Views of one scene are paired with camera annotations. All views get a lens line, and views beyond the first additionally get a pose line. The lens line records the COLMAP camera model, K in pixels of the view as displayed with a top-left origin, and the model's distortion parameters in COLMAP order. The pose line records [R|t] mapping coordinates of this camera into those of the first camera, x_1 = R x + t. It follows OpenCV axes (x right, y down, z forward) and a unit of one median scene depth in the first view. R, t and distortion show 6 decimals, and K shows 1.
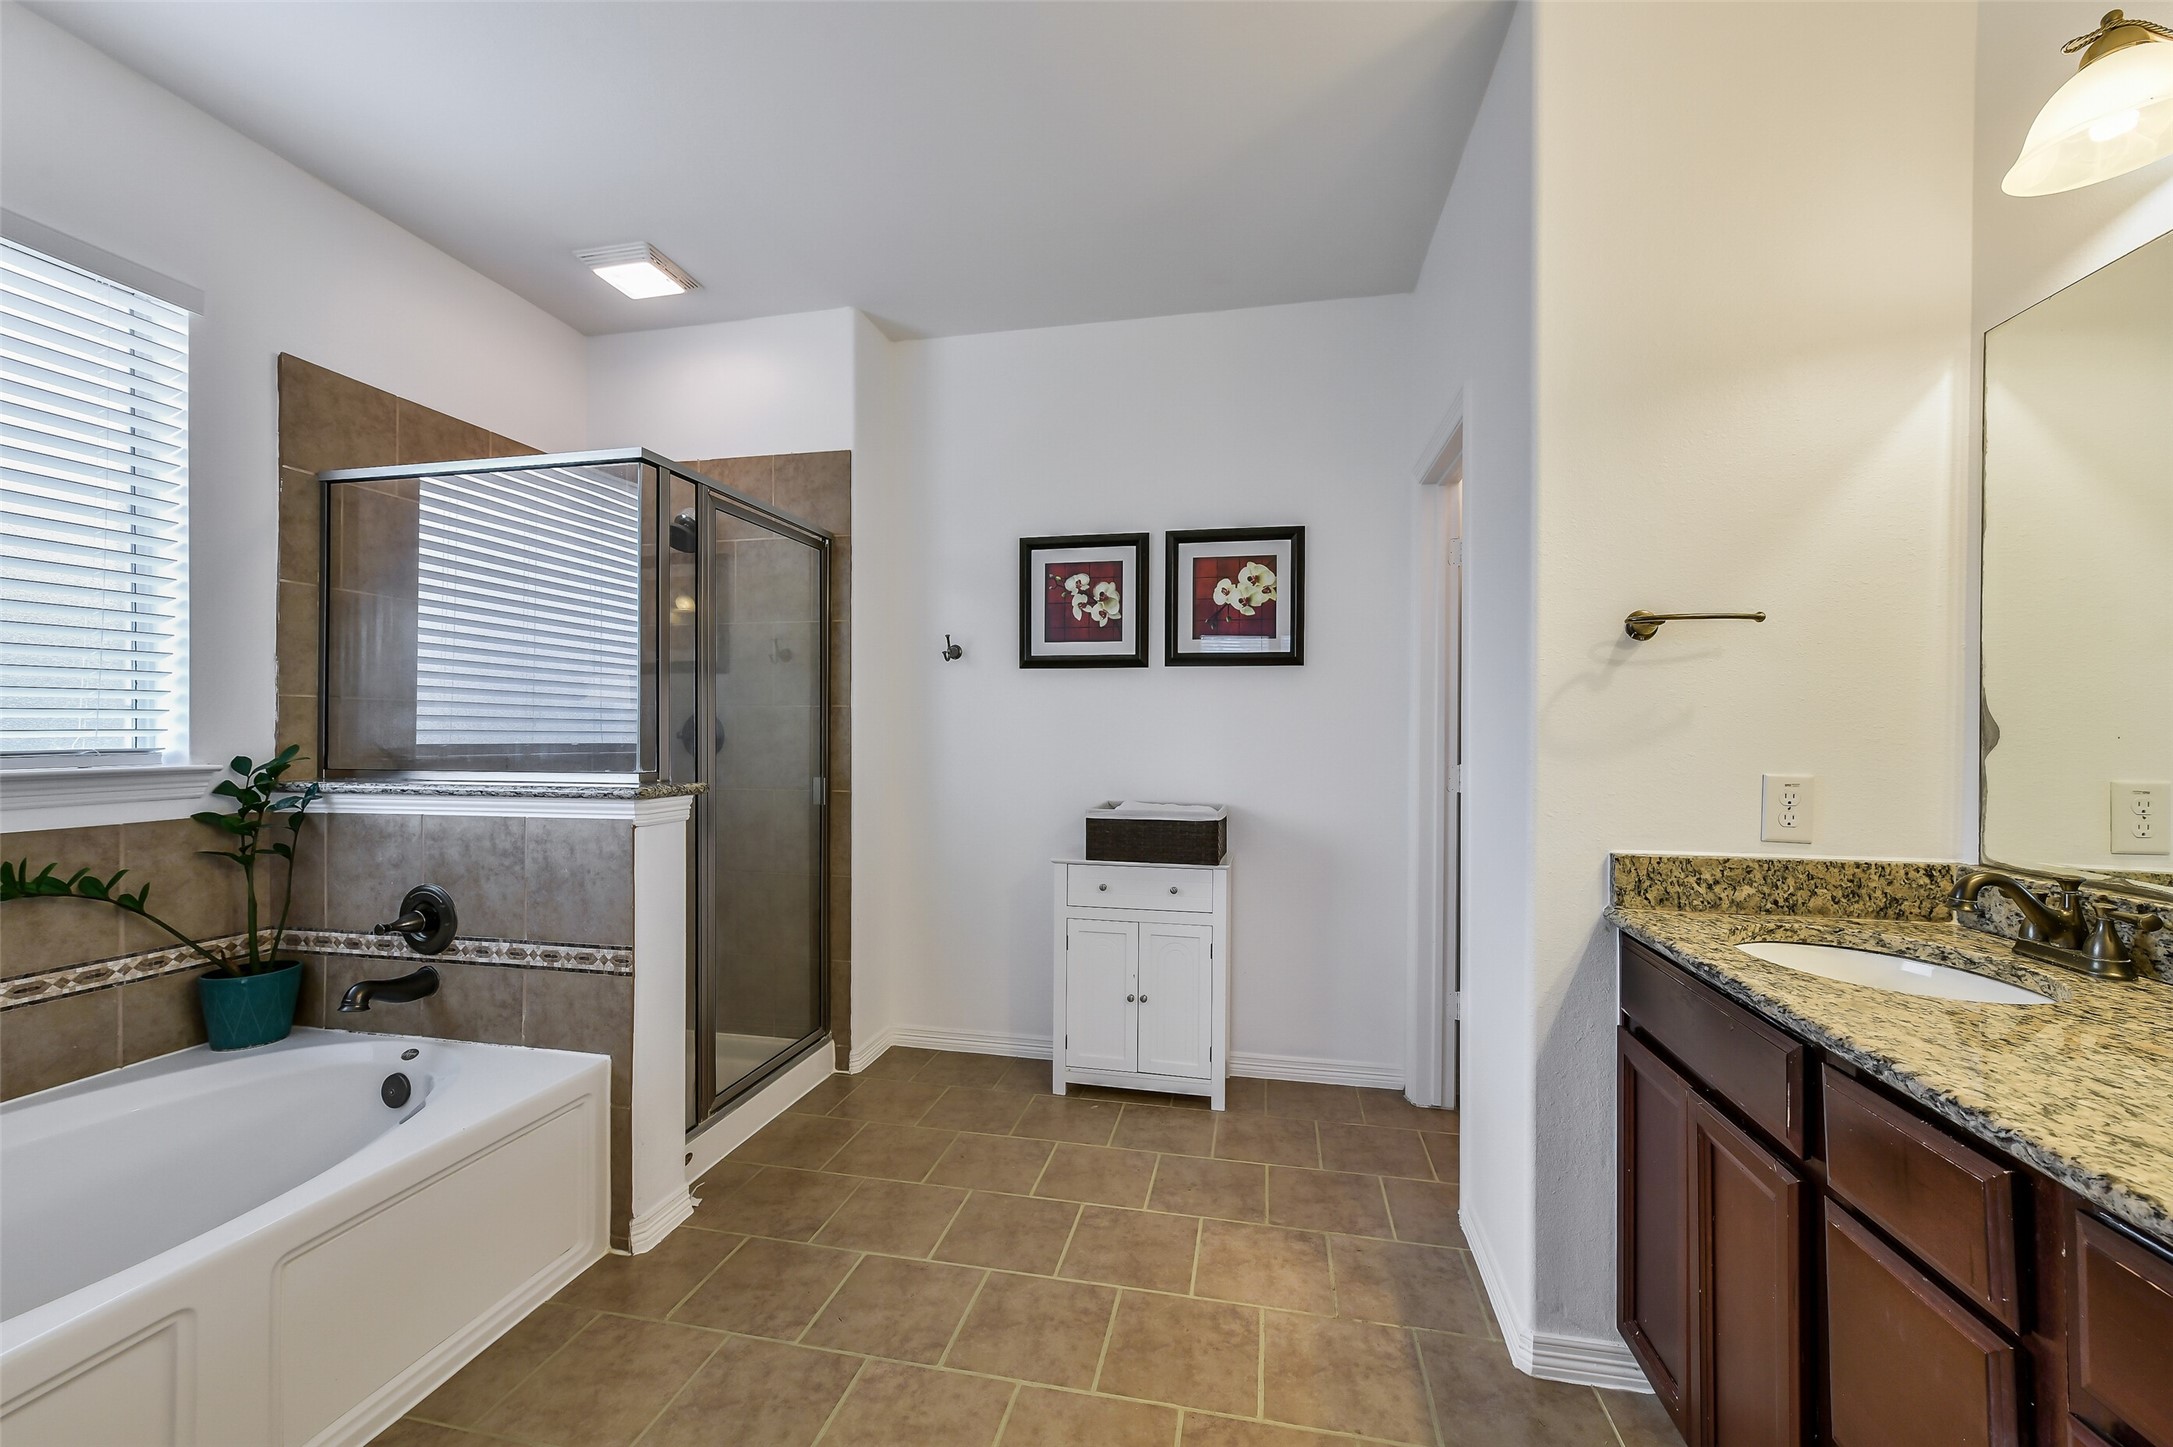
lens RADIAL K [[857.0, 0, 1088.5], [0, 857.0, 728.0], [0, 0, 1]] dist [0.020726, 0.000156]
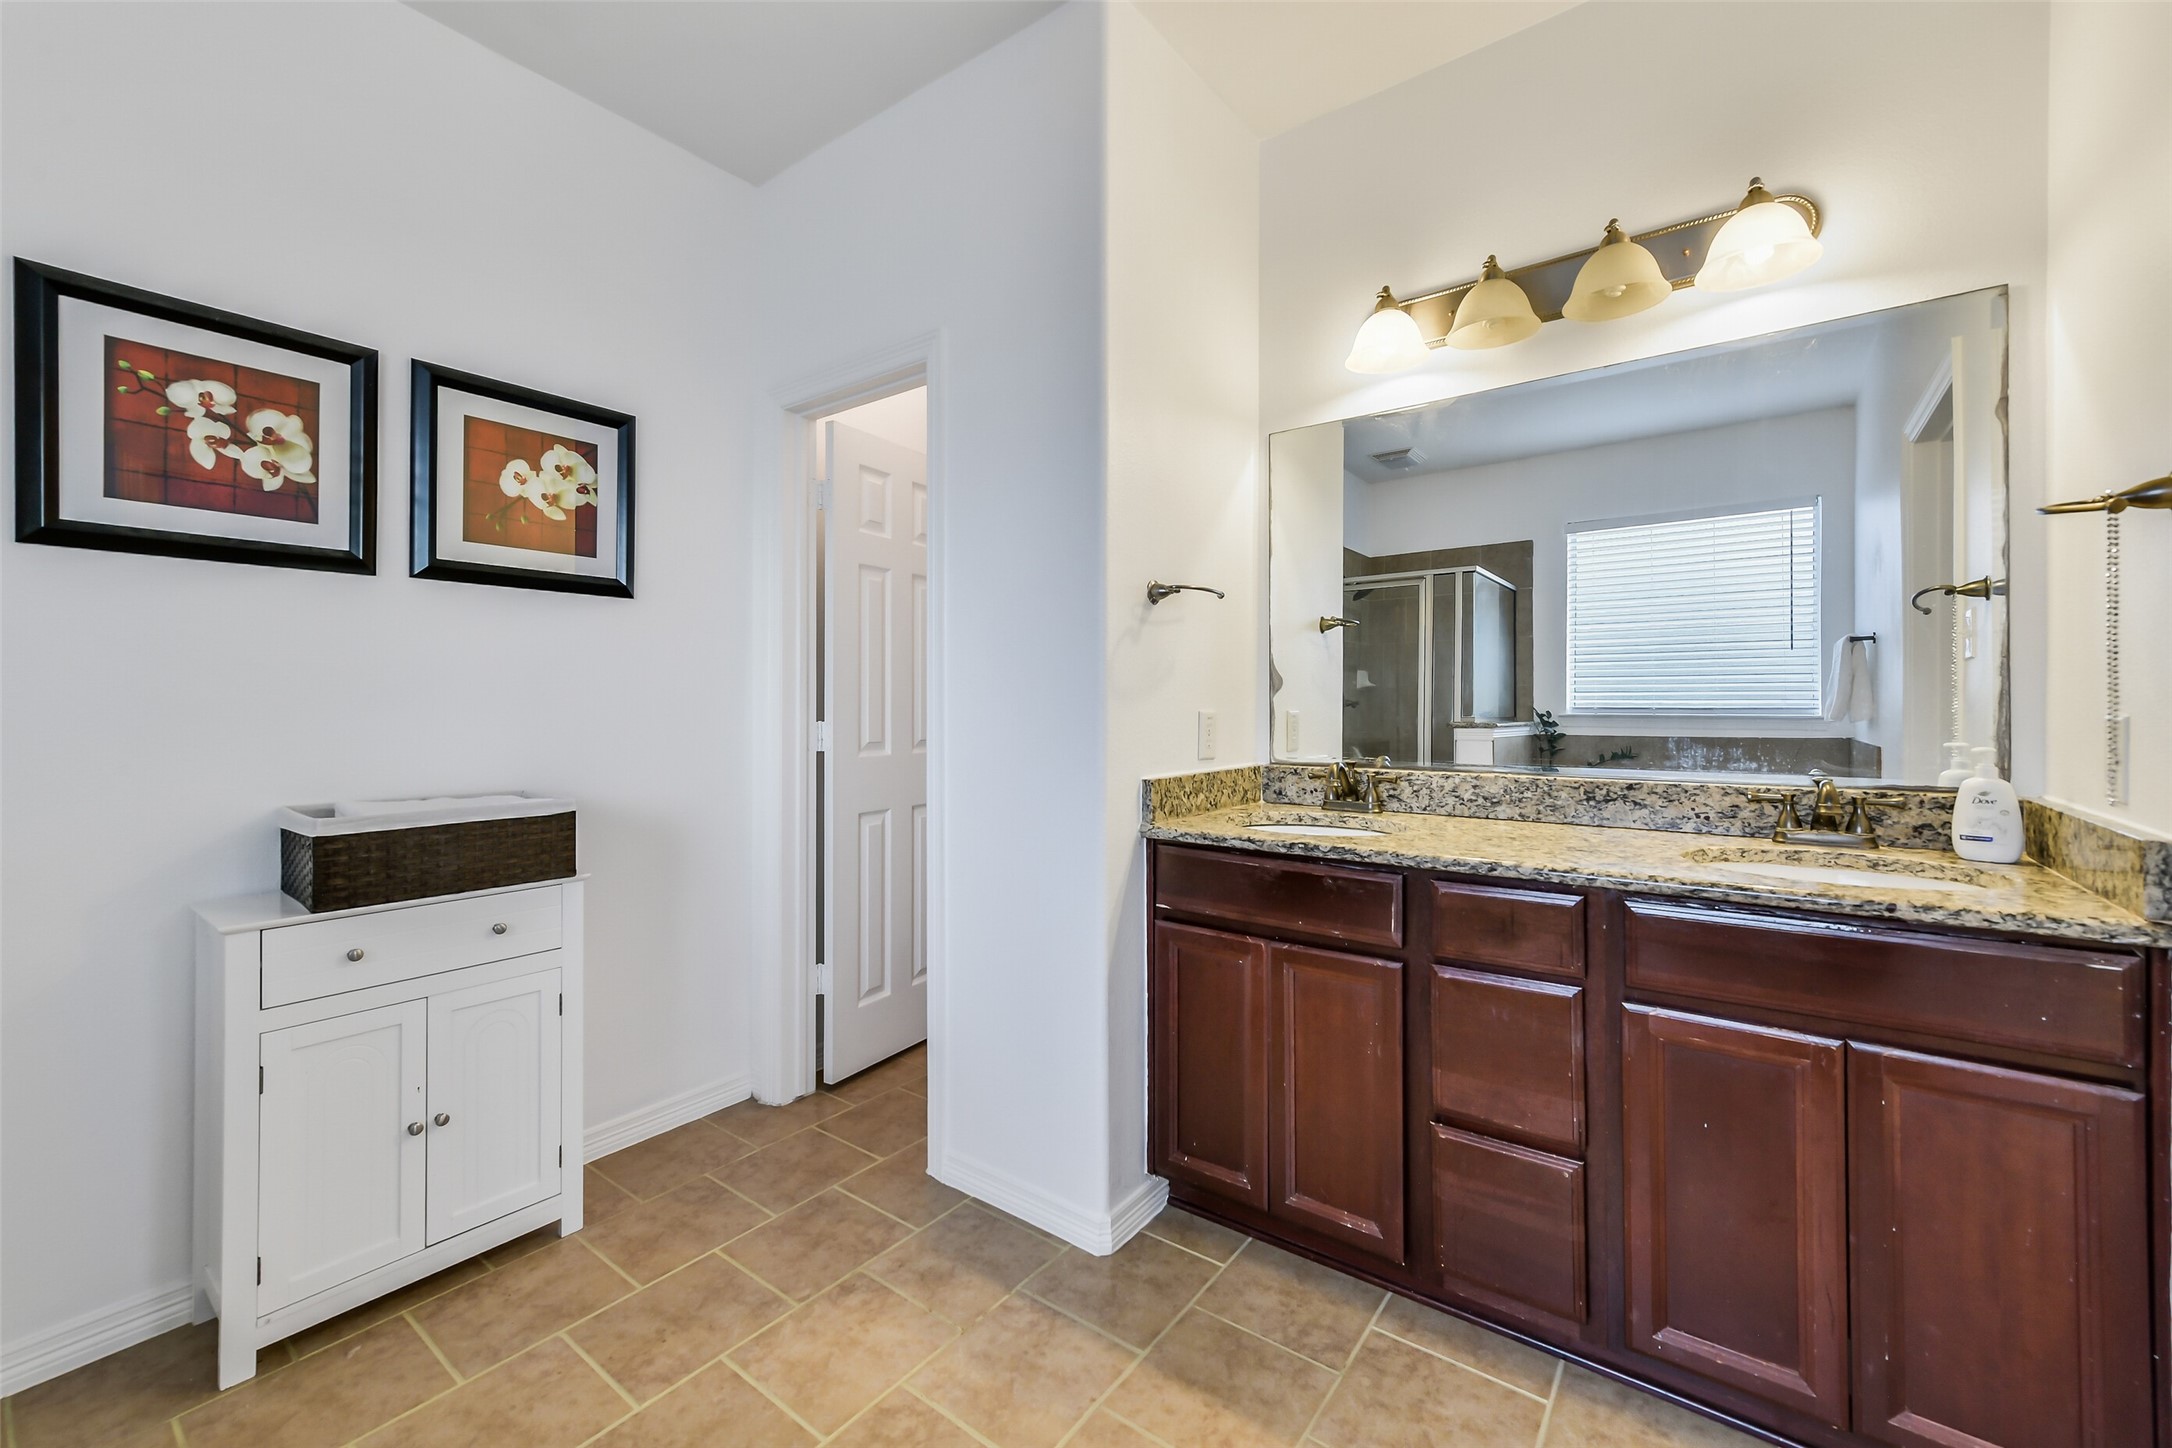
lens RADIAL K [[892.6, 0, 1087.1], [0, 892.6, 697.8], [0, 0, 1]] dist [0.010246, 0.000409]
pose [[0.423015, 0.000553, 0.906122, -0.324640], [0.003609, 0.999991, -0.002295, 0.020140], [-0.906115, 0.004241, 0.423009, 0.320845]]
